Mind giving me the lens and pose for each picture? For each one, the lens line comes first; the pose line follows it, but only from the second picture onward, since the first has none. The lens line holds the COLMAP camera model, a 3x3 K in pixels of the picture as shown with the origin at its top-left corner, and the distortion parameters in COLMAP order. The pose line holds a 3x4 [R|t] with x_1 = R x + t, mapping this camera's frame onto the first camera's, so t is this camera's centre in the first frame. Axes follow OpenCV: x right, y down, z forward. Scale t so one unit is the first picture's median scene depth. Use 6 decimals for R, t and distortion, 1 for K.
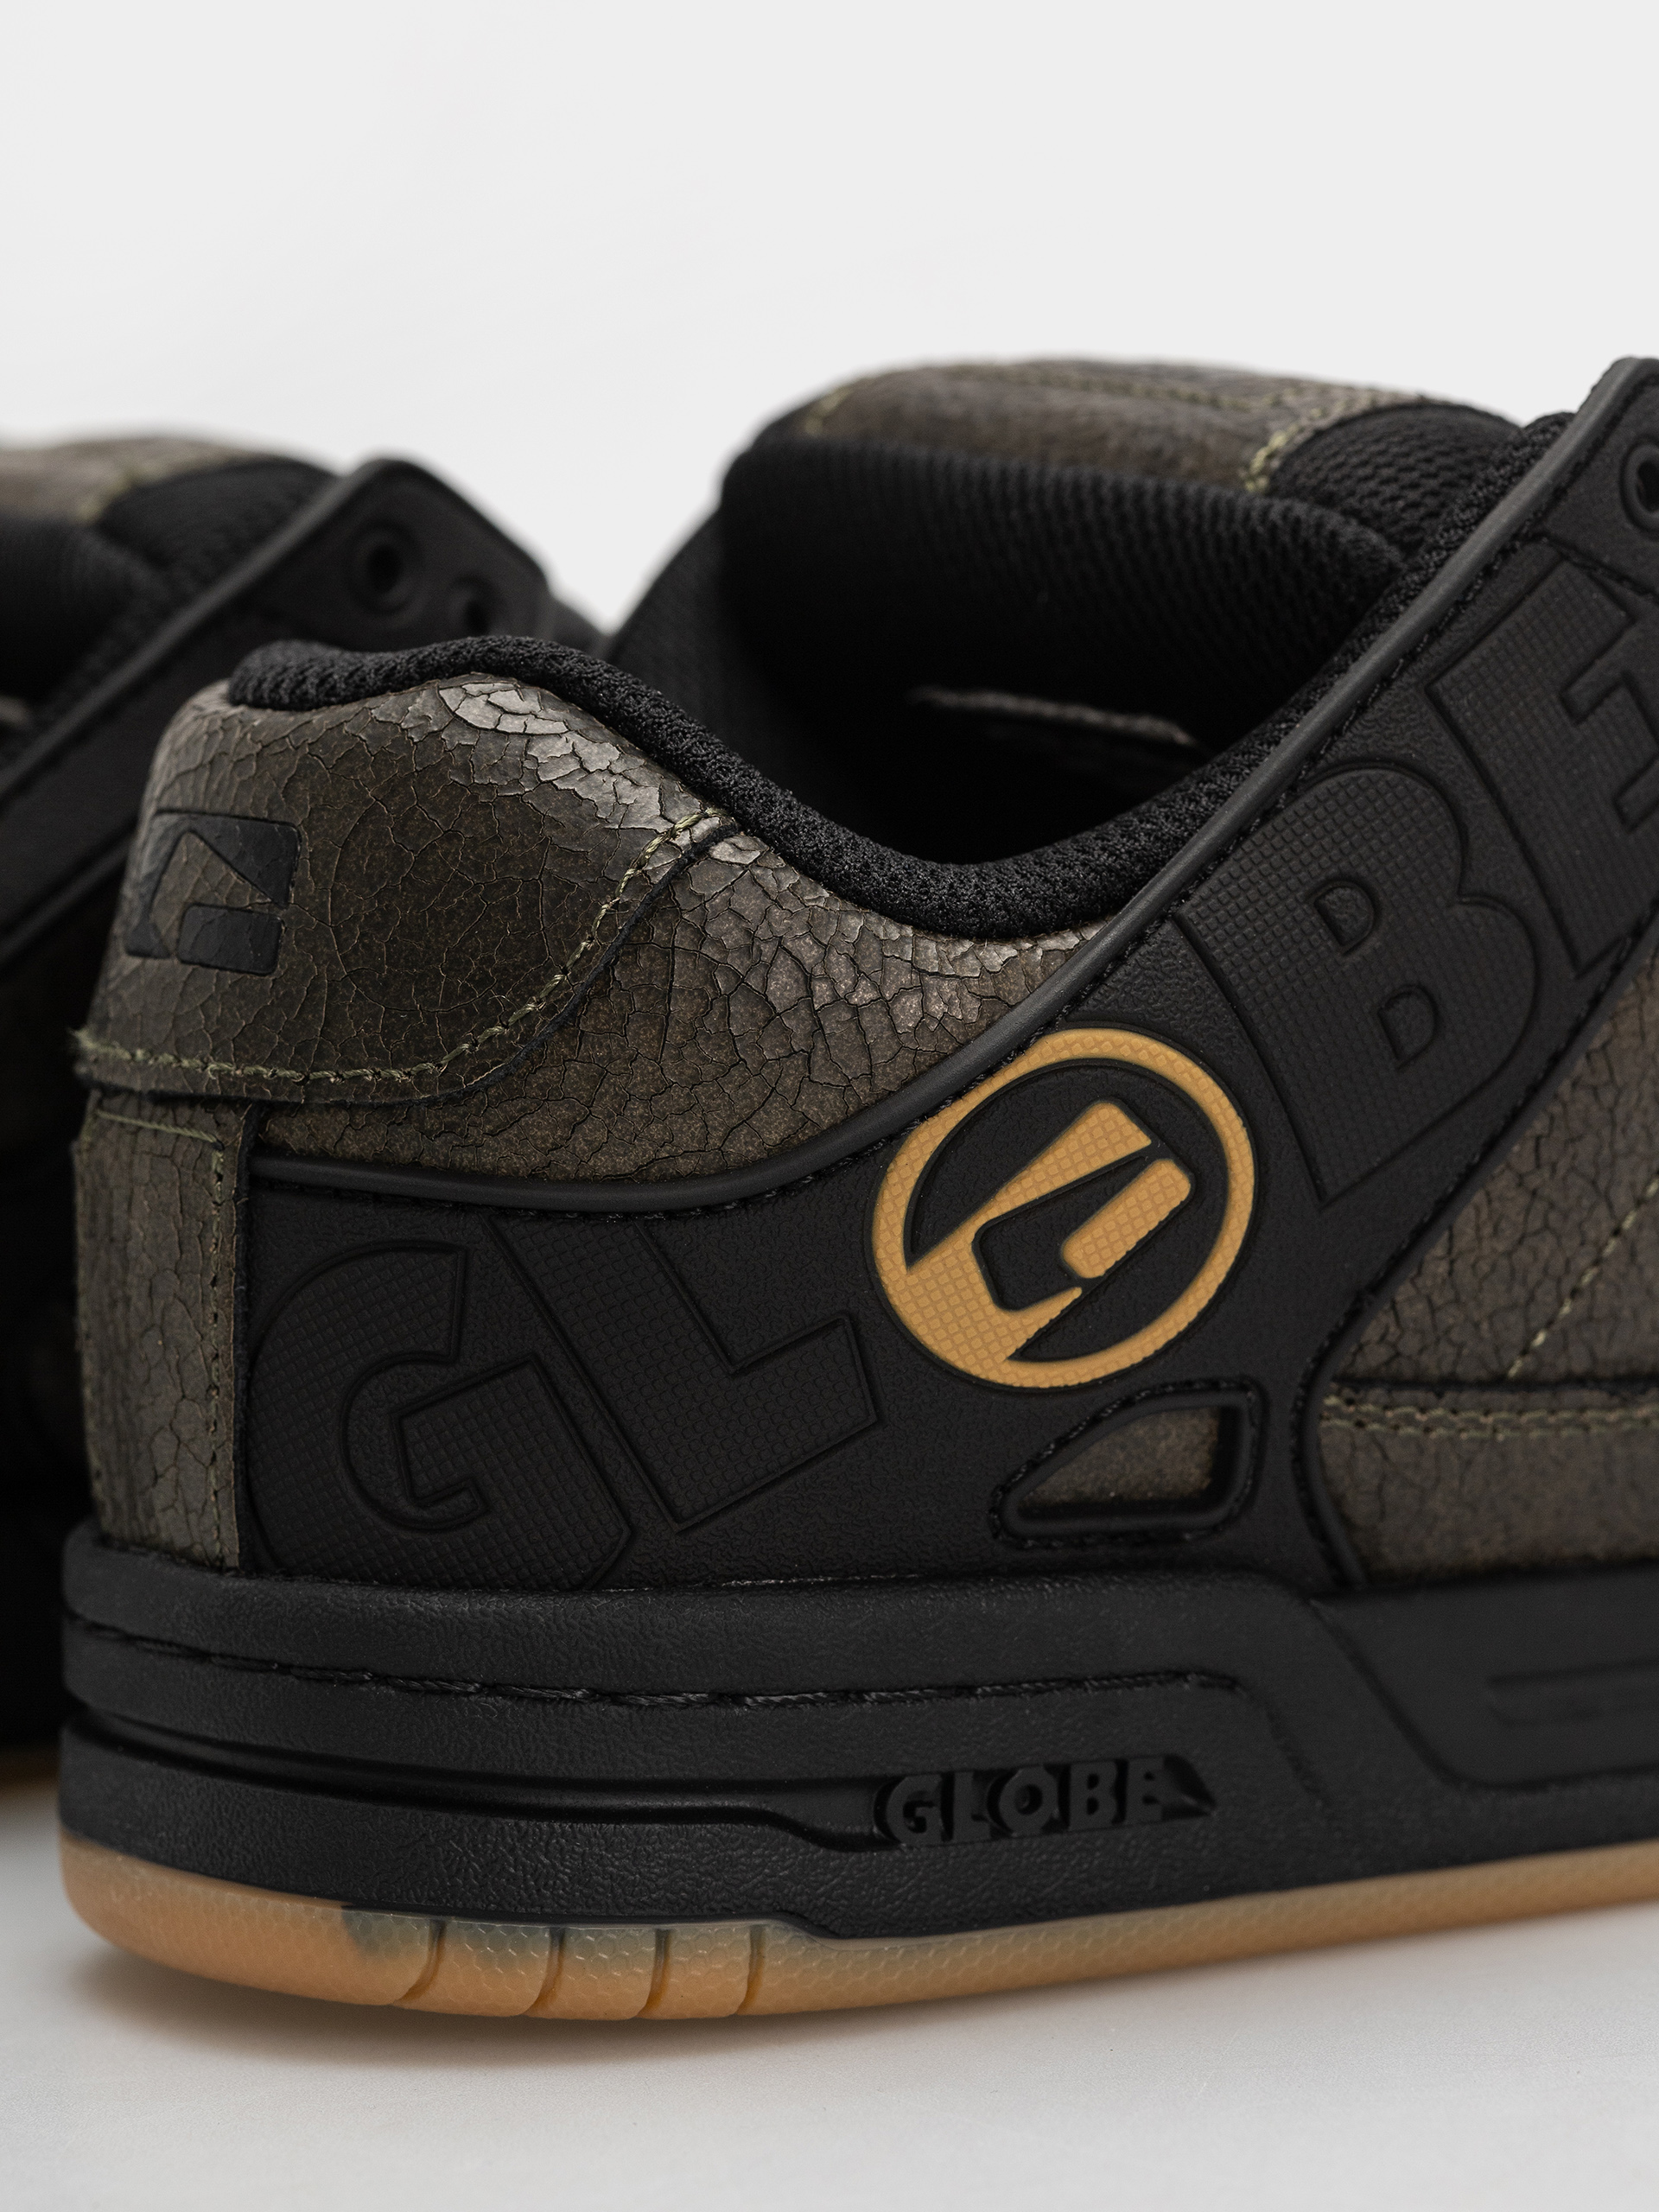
lens RADIAL K [[7061.5, 0, 829.5], [0, 7061.5, 1106.0], [0, 0, 1]] dist [0.051545, 0.241102]
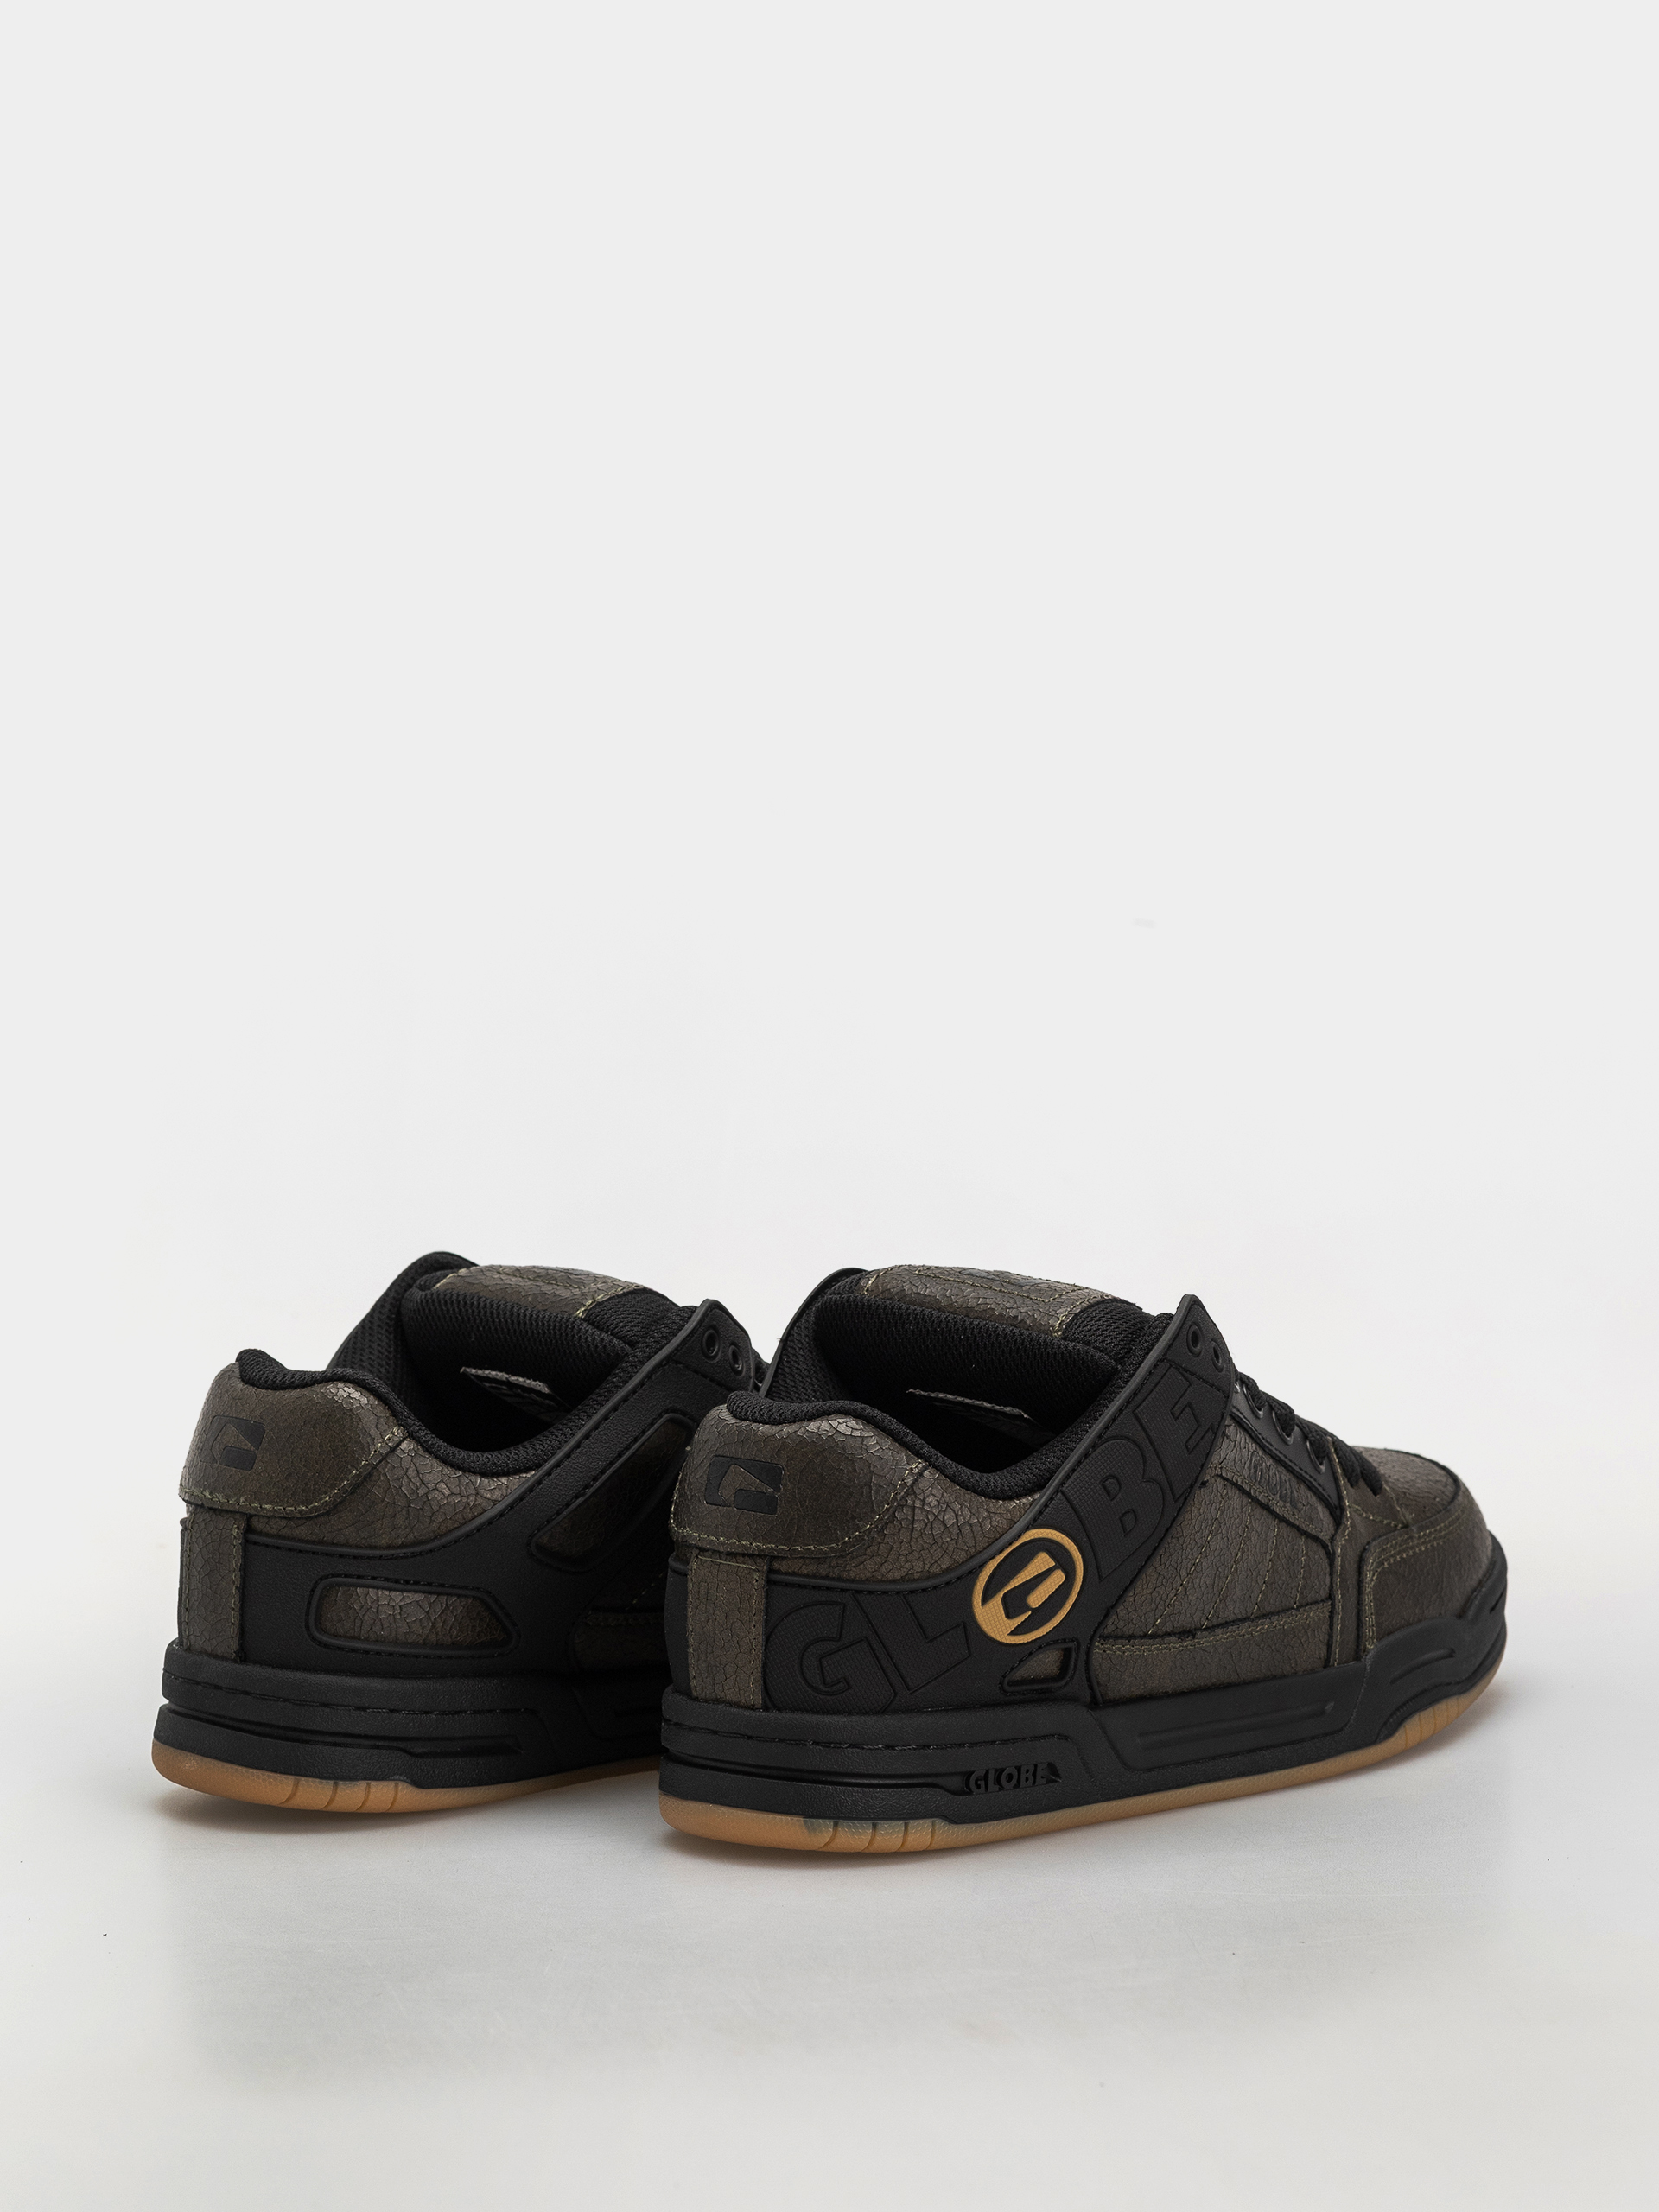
lens RADIAL K [[7061.5, 0, 829.5], [0, 7061.5, 1106.0], [0, 0, 1]] dist [0.051545, 0.241102]
pose [[0.975062, -0.004880, 0.221878, -0.731051], [0.005693, 0.999979, -0.003024, -0.185349], [-0.221859, 0.004212, 0.975070, -1.982068]]
